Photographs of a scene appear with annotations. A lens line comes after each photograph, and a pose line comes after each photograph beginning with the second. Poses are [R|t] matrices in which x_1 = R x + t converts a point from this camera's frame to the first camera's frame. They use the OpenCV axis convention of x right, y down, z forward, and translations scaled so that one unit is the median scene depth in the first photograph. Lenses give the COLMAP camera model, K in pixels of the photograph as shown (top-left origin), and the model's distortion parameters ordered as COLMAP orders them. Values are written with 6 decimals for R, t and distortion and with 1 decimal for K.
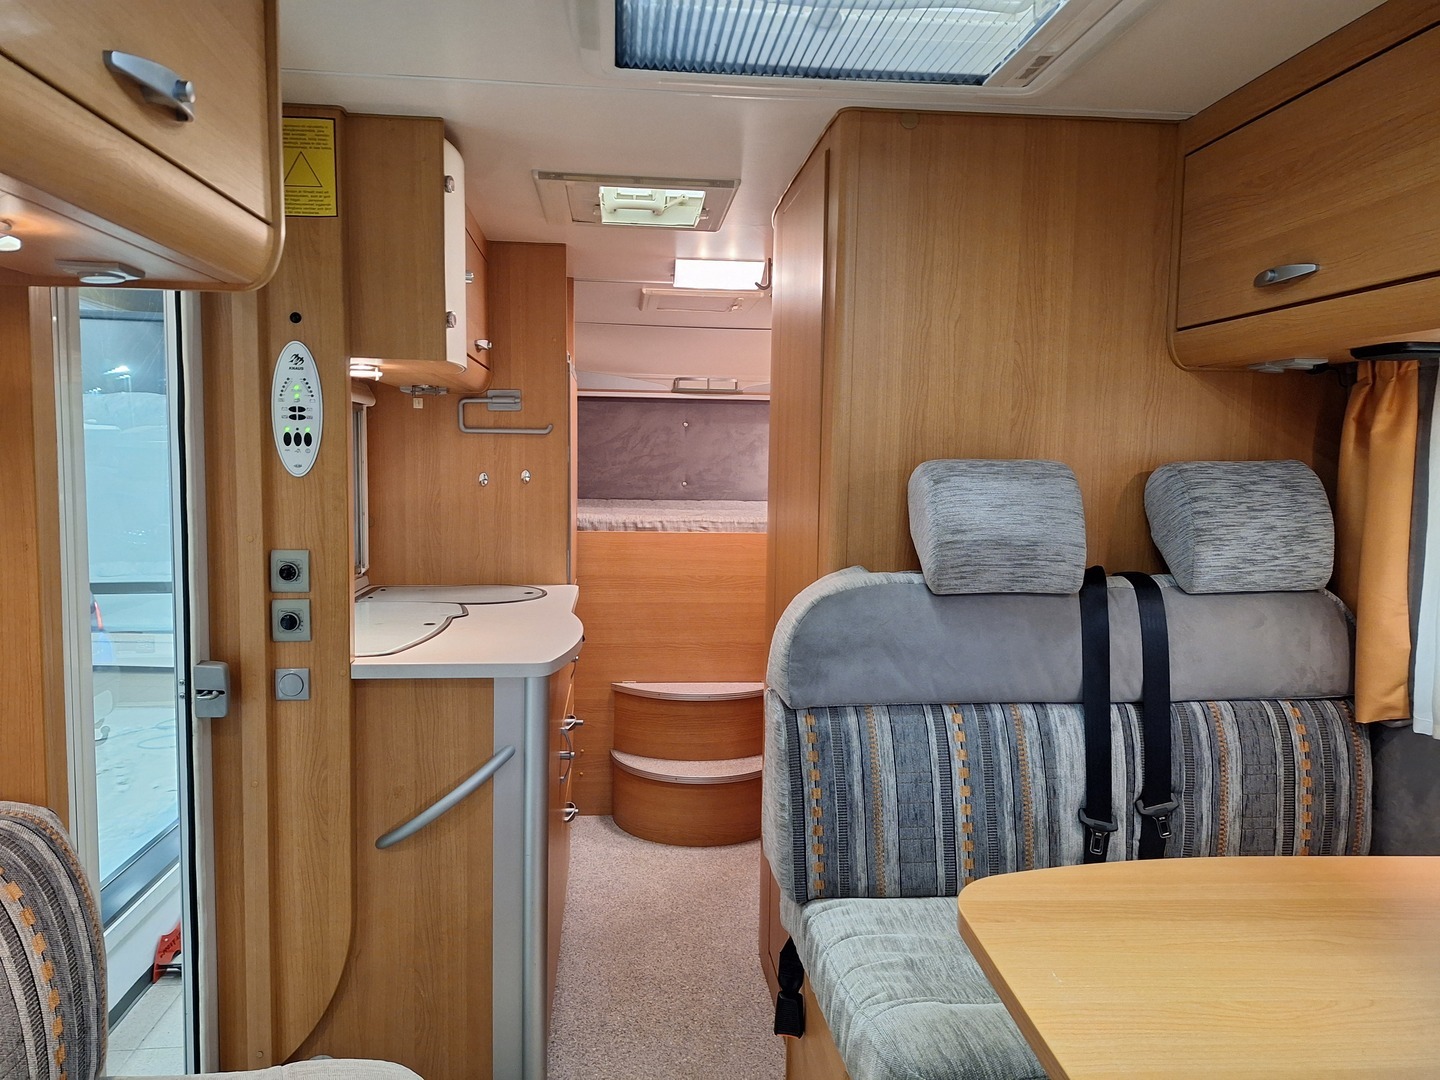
lens RADIAL K [[975.1, 0, 720.0], [0, 975.1, 540.0], [0, 0, 1]] dist [0.002119, -0.002088]
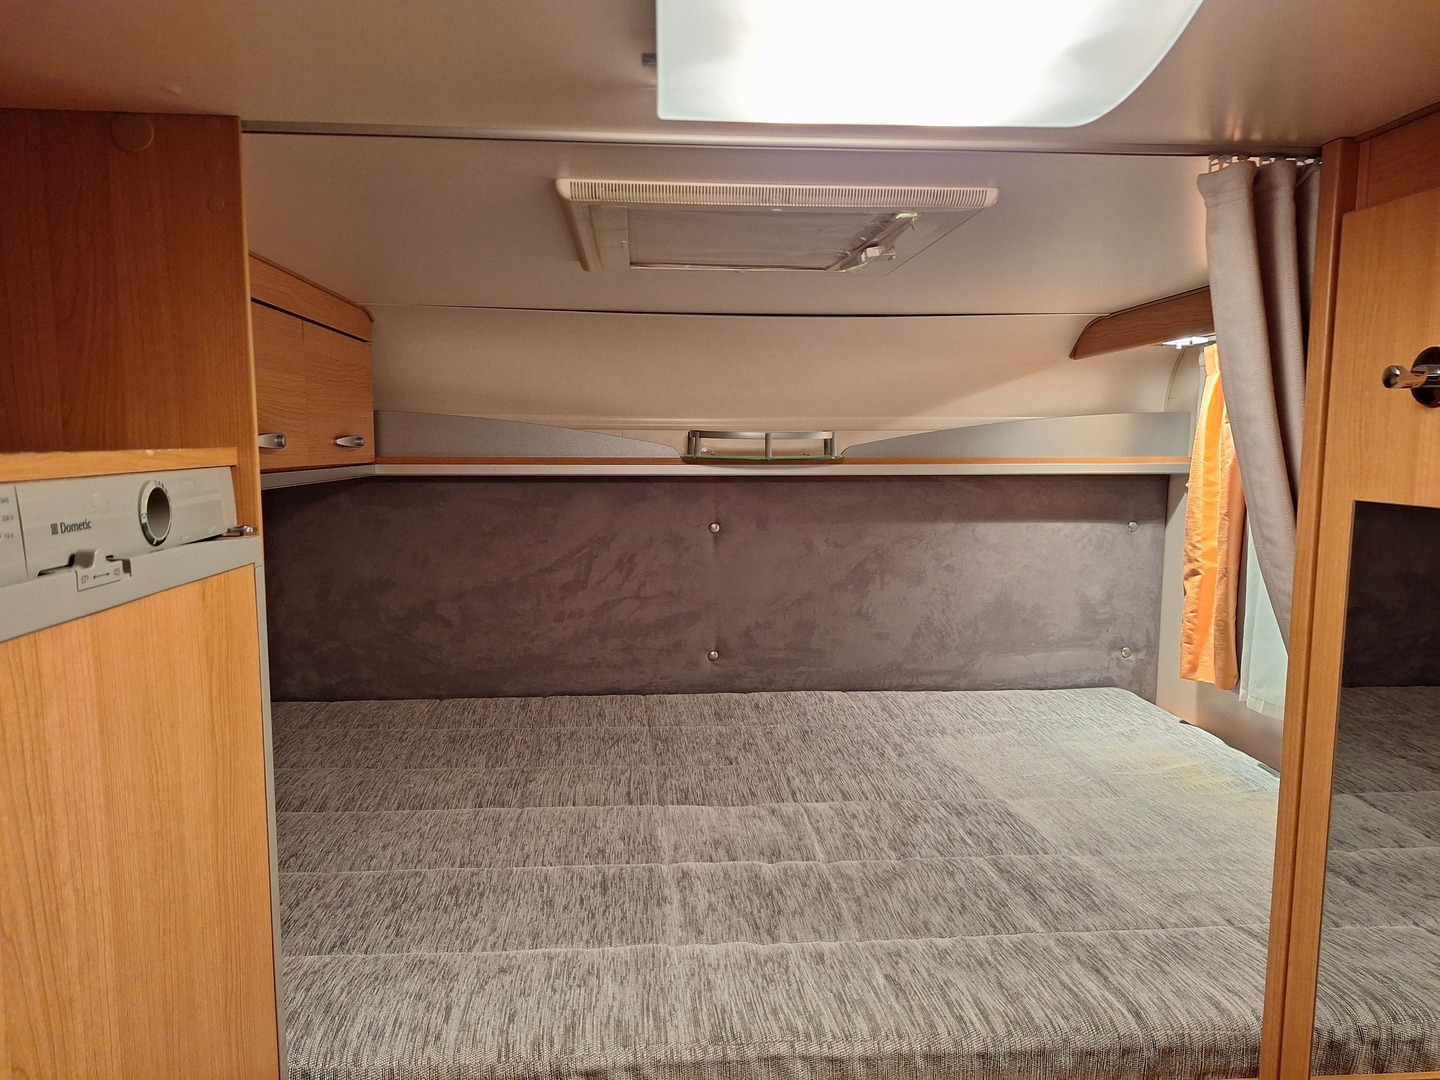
lens RADIAL K [[975.1, 0, 720.0], [0, 975.1, 540.0], [0, 0, 1]] dist [0.002119, -0.002088]
pose [[0.999305, -0.008426, -0.036323, -0.016585], [0.008869, 0.999888, 0.012053, -0.118867], [0.036217, -0.012367, 0.999267, 0.547402]]
